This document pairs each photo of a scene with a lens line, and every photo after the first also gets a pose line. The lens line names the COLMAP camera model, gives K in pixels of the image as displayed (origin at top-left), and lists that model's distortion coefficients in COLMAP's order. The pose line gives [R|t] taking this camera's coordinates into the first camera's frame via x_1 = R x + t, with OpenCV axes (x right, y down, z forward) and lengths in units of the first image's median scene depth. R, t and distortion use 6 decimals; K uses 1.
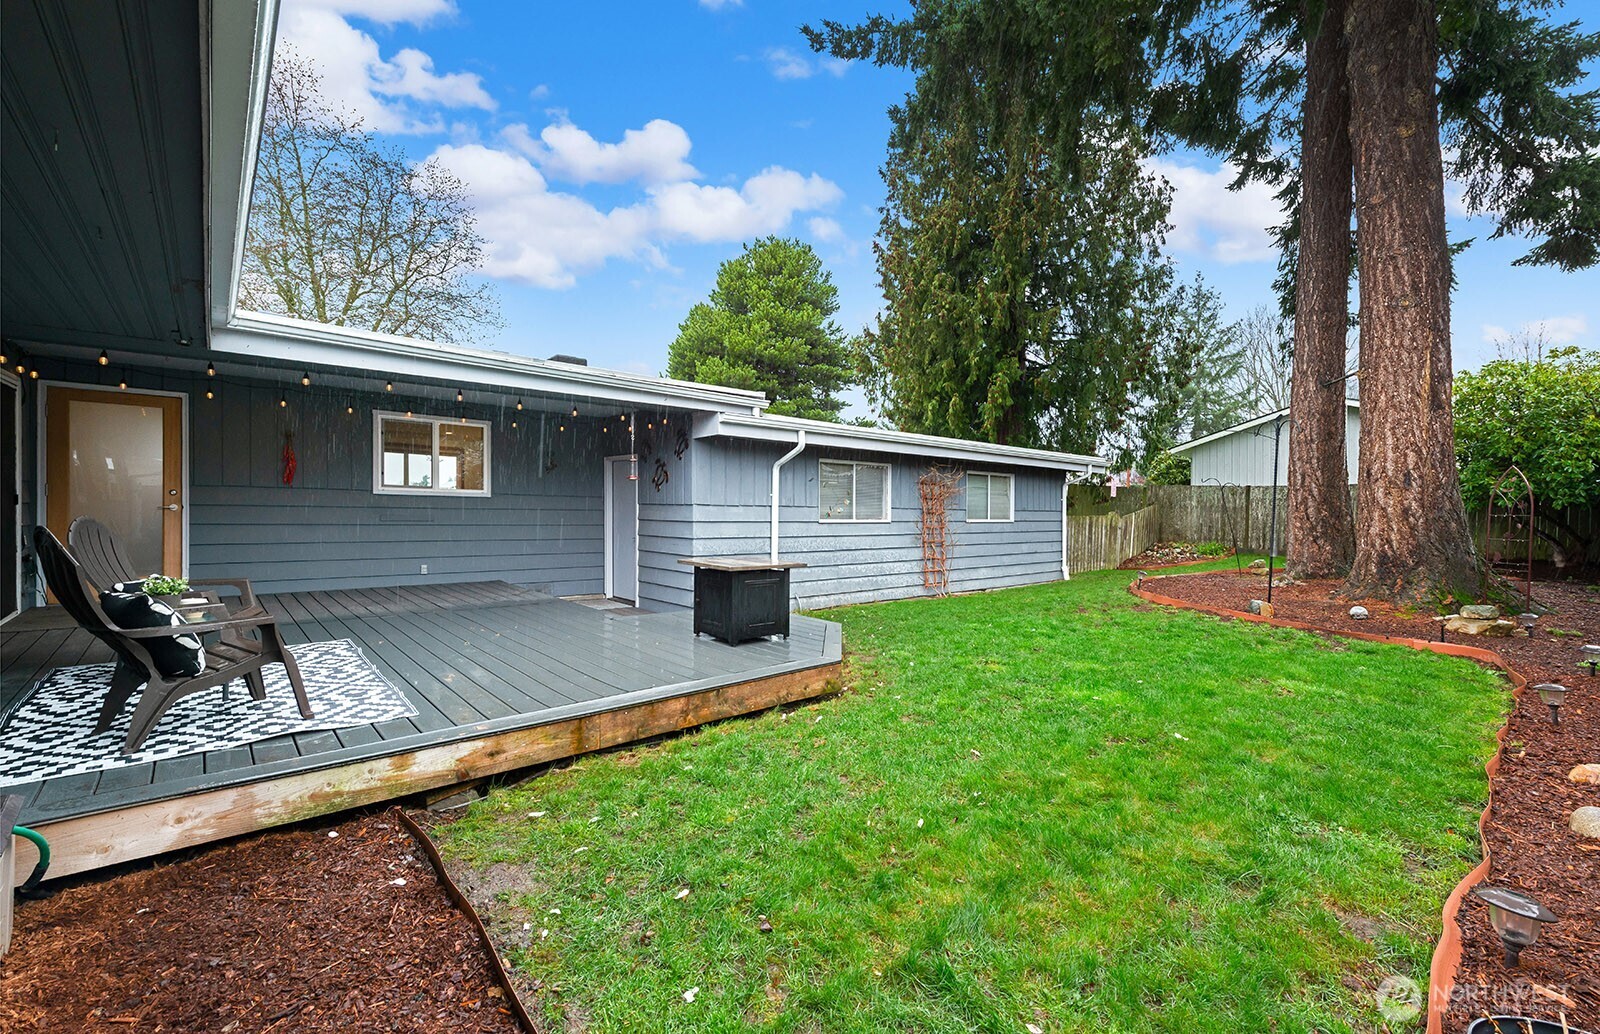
lens RADIAL K [[640.2, 0, 807.0], [0, 640.2, 509.2], [0, 0, 1]] dist [-0.001151, -0.000043]
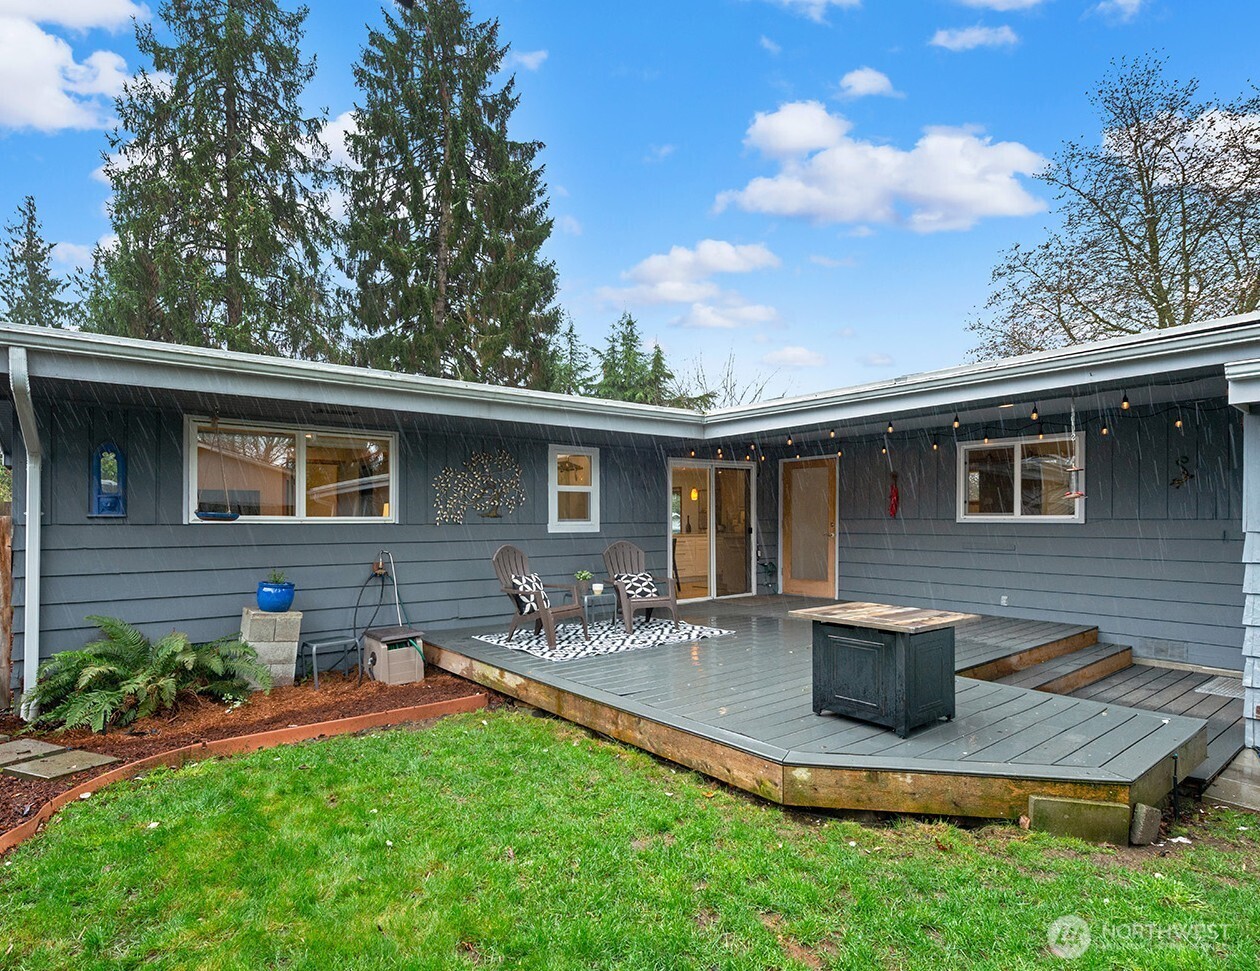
lens RADIAL K [[694.0, 0, 634.7], [0, 694.0, 527.7], [0, 0, 1]] dist [0.001316, 0.000254]
pose [[-0.058089, -0.007969, -0.998280, 0.607573], [-0.002024, 0.999967, -0.007864, -0.007012], [0.998309, 0.001564, -0.058103, 0.667137]]
